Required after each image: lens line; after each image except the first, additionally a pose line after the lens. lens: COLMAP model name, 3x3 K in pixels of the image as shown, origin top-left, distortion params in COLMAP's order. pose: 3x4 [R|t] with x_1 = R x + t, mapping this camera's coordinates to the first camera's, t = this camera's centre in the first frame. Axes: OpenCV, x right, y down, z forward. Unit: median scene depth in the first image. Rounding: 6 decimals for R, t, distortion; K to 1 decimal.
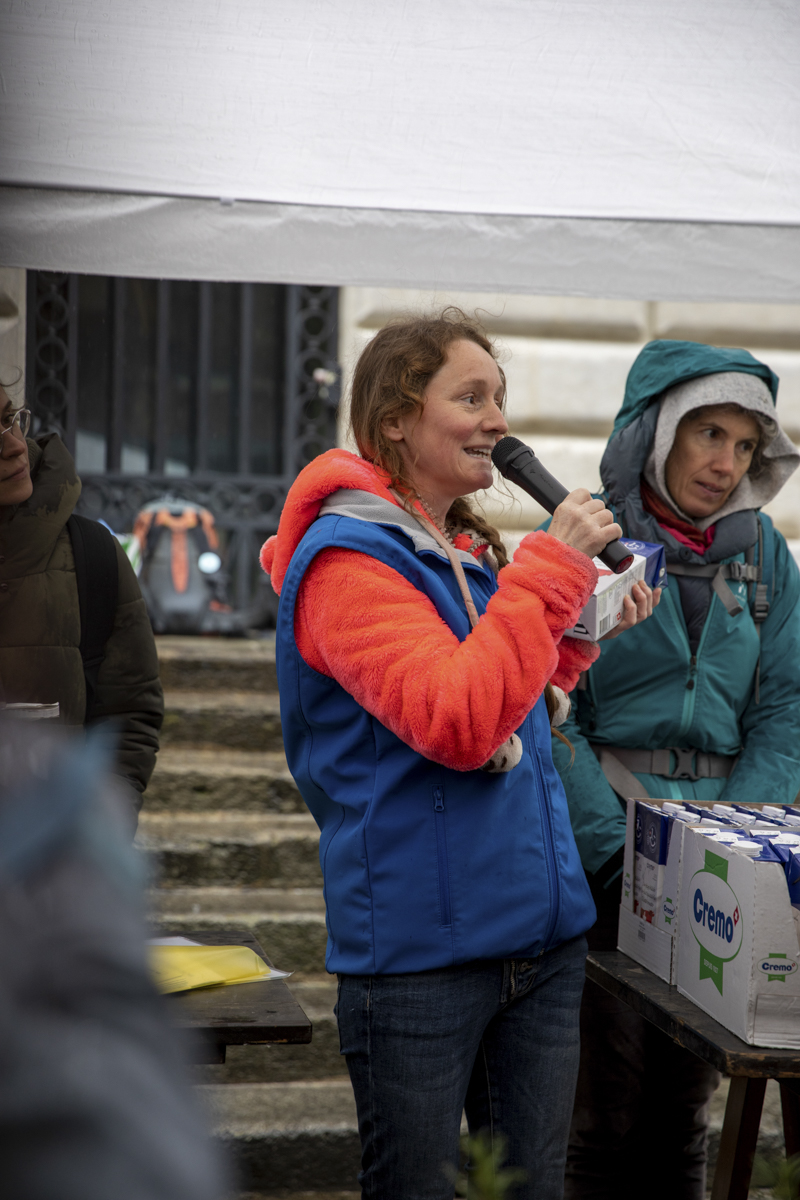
lens RADIAL K [[2357.0, 0, 400.0], [0, 2357.0, 600.0], [0, 0, 1]] dist [-0.013793, -0.119645]
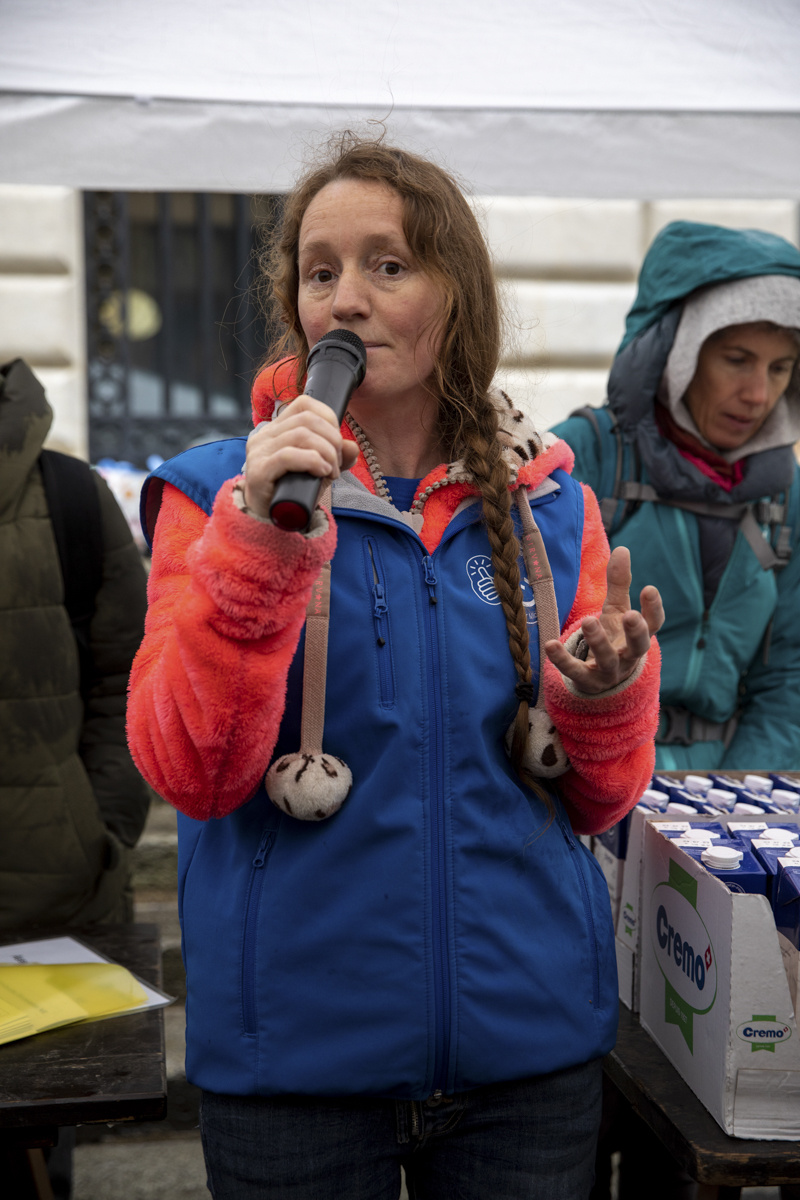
lens RADIAL K [[1986.0, 0, 400.0], [0, 1986.0, 600.0], [0, 0, 1]] dist [-0.021105, 0.009062]
pose [[0.999458, -0.023066, -0.023488, 0.057595], [0.024027, 0.998851, 0.041474, -0.008829], [0.022505, -0.042016, 0.998863, 0.343766]]
